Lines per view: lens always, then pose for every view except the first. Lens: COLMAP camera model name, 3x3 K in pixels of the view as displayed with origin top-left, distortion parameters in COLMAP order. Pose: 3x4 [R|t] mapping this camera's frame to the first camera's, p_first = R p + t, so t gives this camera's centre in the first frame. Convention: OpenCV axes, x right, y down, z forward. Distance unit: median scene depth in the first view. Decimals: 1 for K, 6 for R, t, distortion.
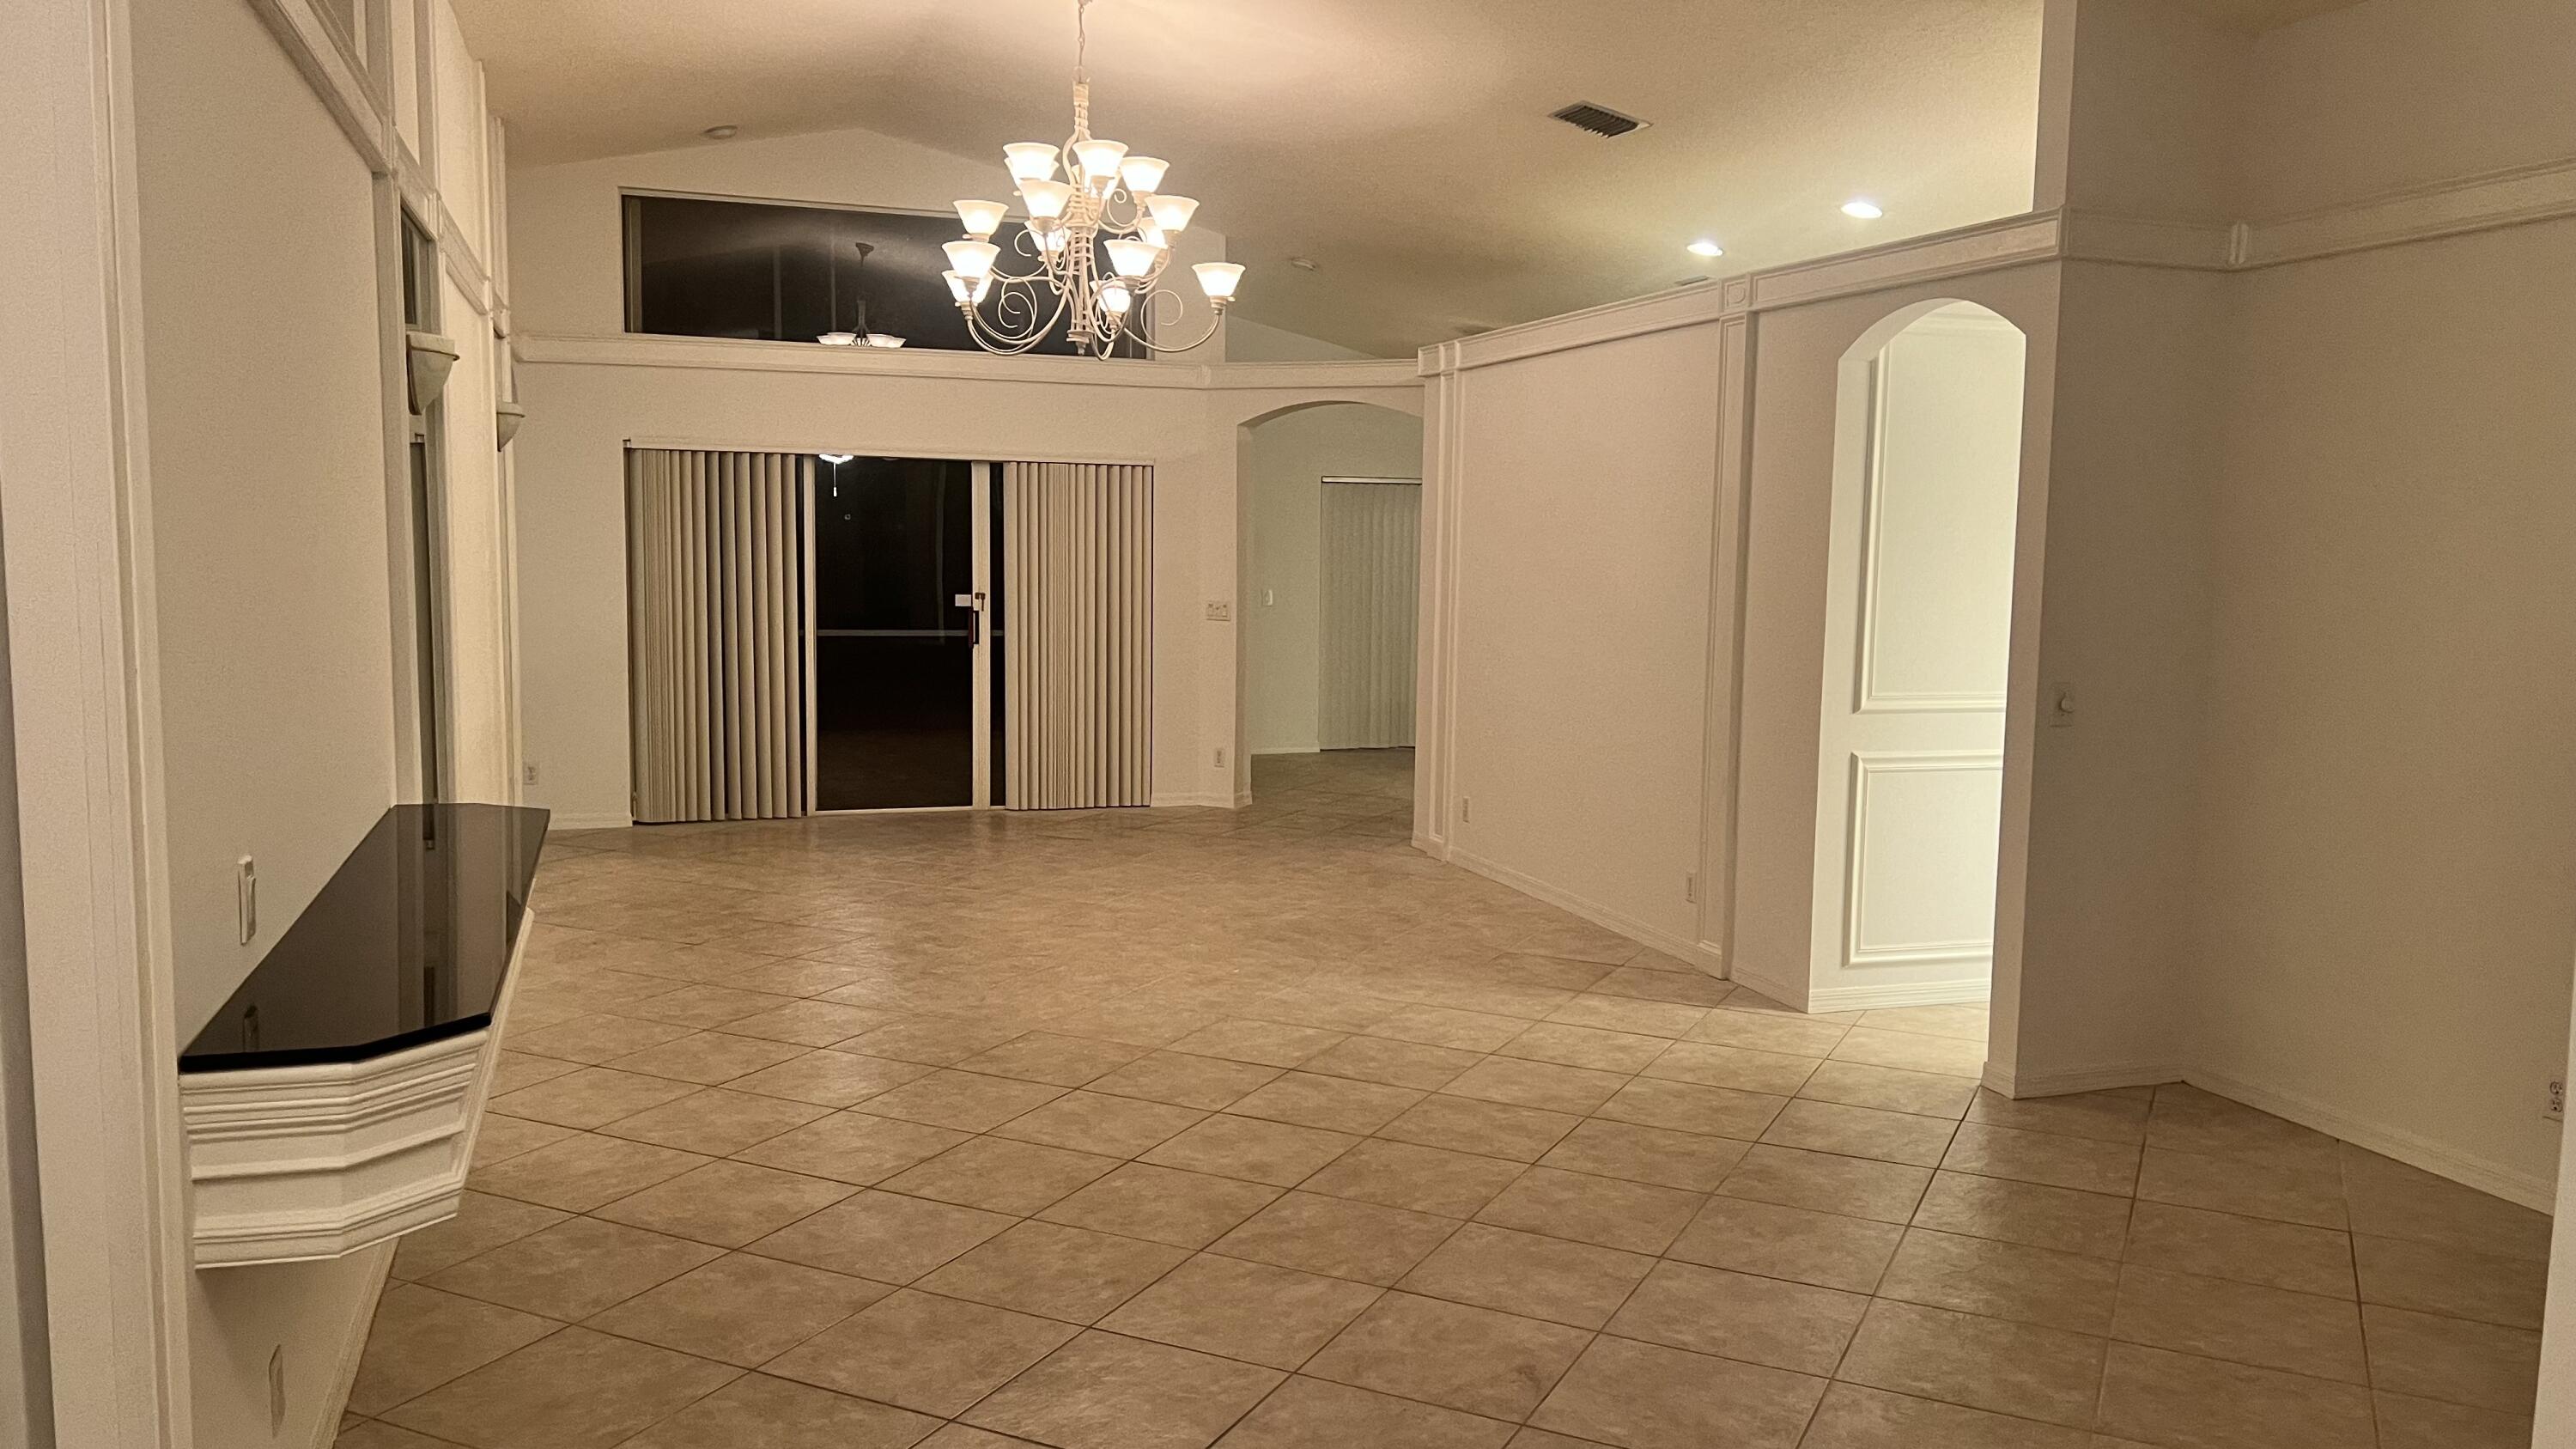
lens RADIAL K [[1922.5, 0, 1291.6], [0, 1922.5, 723.1], [0, 0, 1]] dist [0.037398, -0.032308]
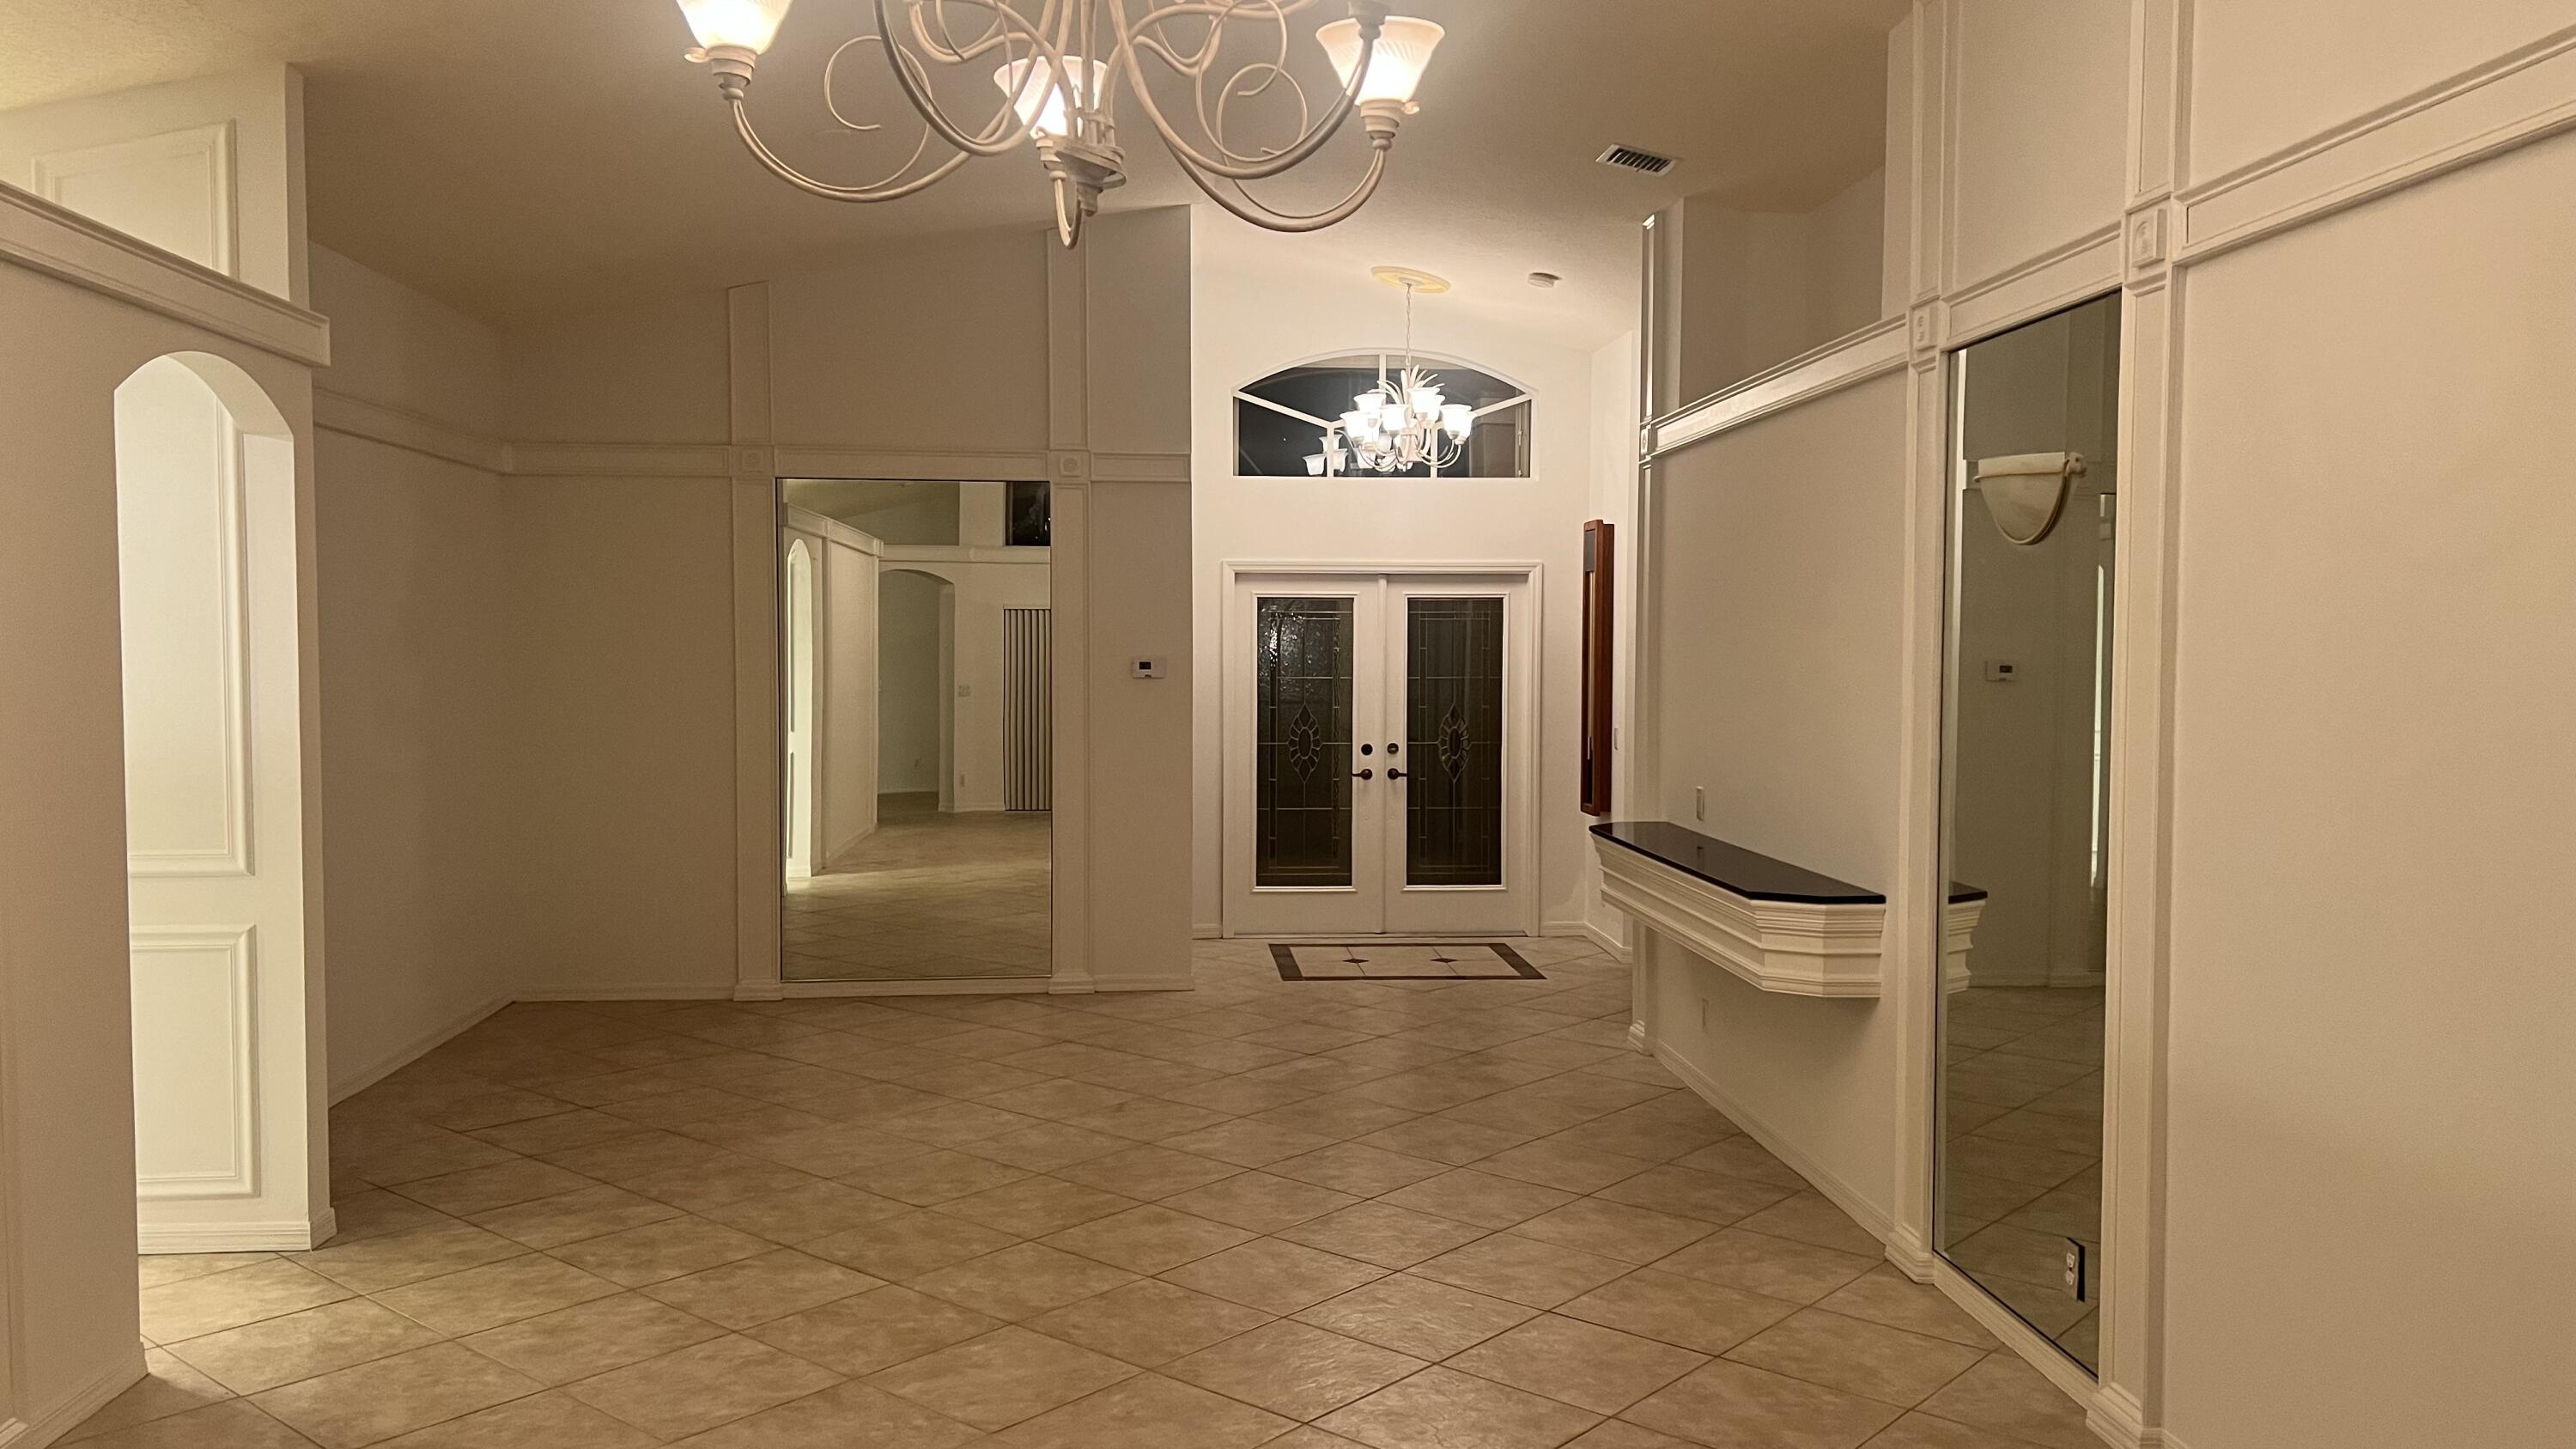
lens RADIAL K [[1922.5, 0, 1278.3], [0, 1922.5, 736.5], [0, 0, 1]] dist [0.037398, -0.032308]
pose [[-0.967900, -0.031003, 0.249416, -0.345954], [0.006047, 0.989203, 0.146427, -0.207379], [-0.251263, 0.143235, -0.957262, 1.959131]]
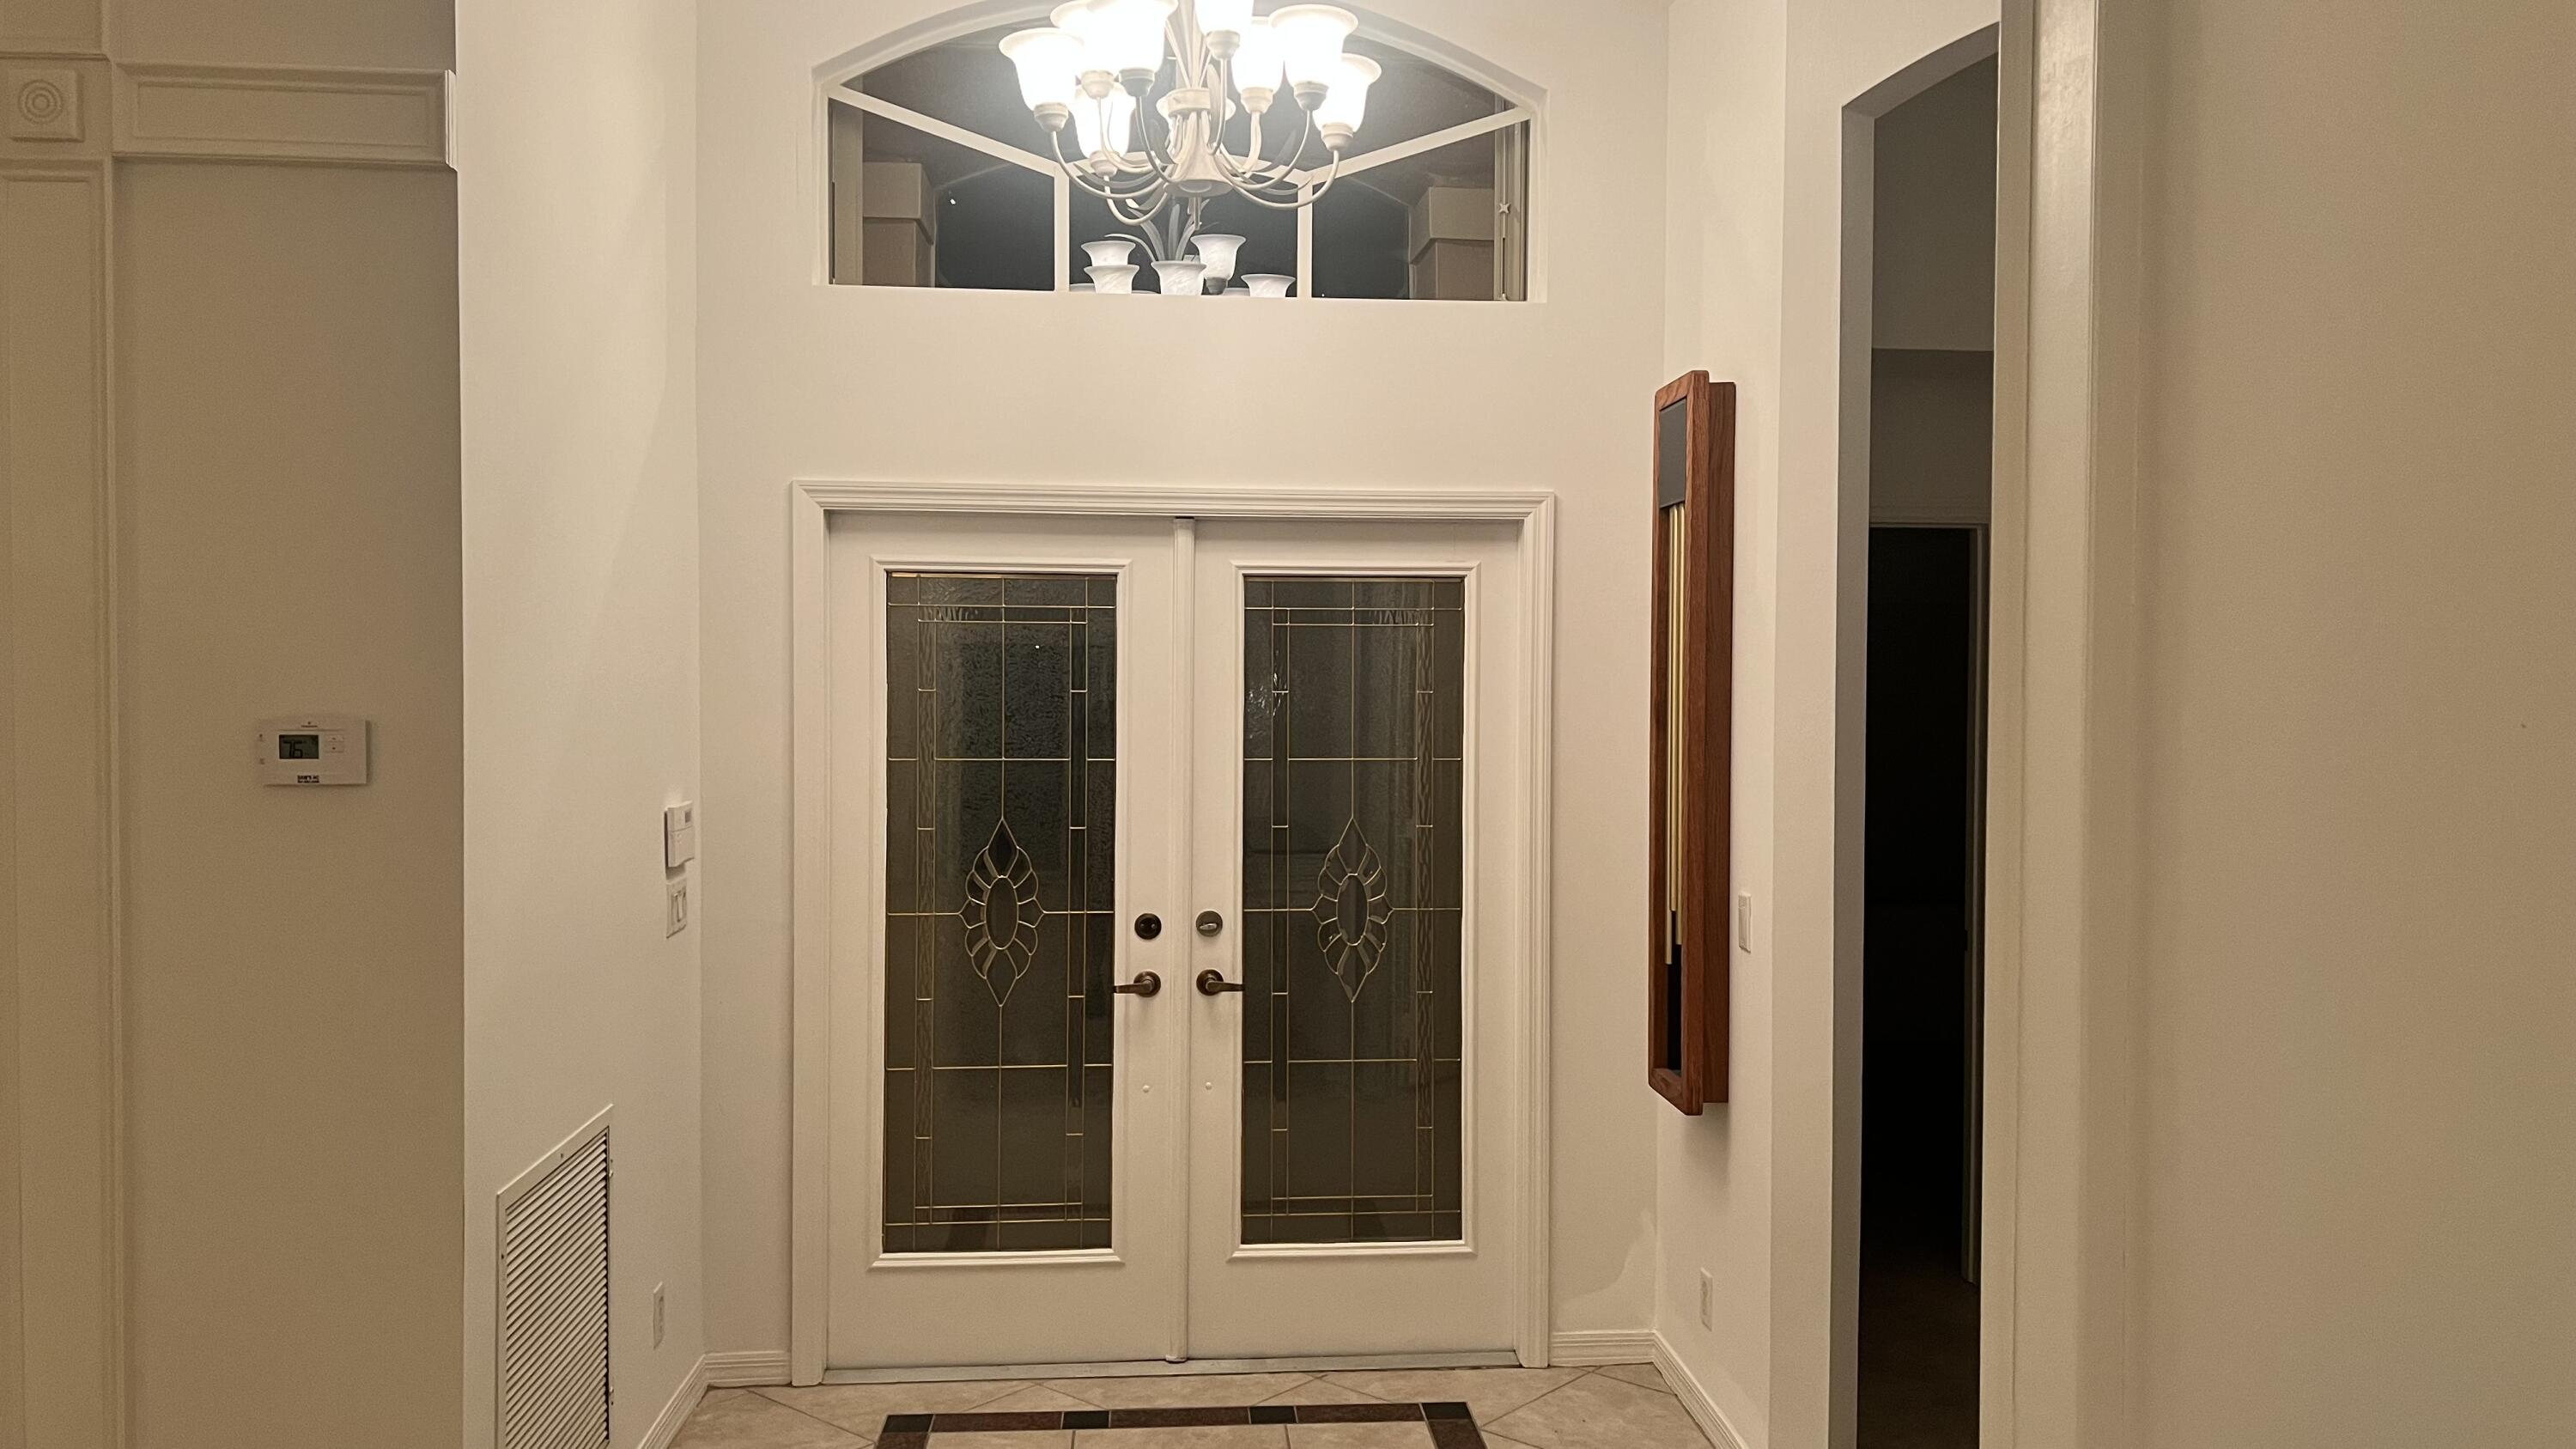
lens RADIAL K [[1922.5, 0, 1296.3], [0, 1922.5, 715.6], [0, 0, 1]] dist [0.037398, -0.032308]
pose [[-0.968930, -0.026755, 0.245885, -0.272575], [0.002024, 0.993241, 0.116048, -0.146354], [-0.247328, 0.112940, -0.962327, 1.347519]]
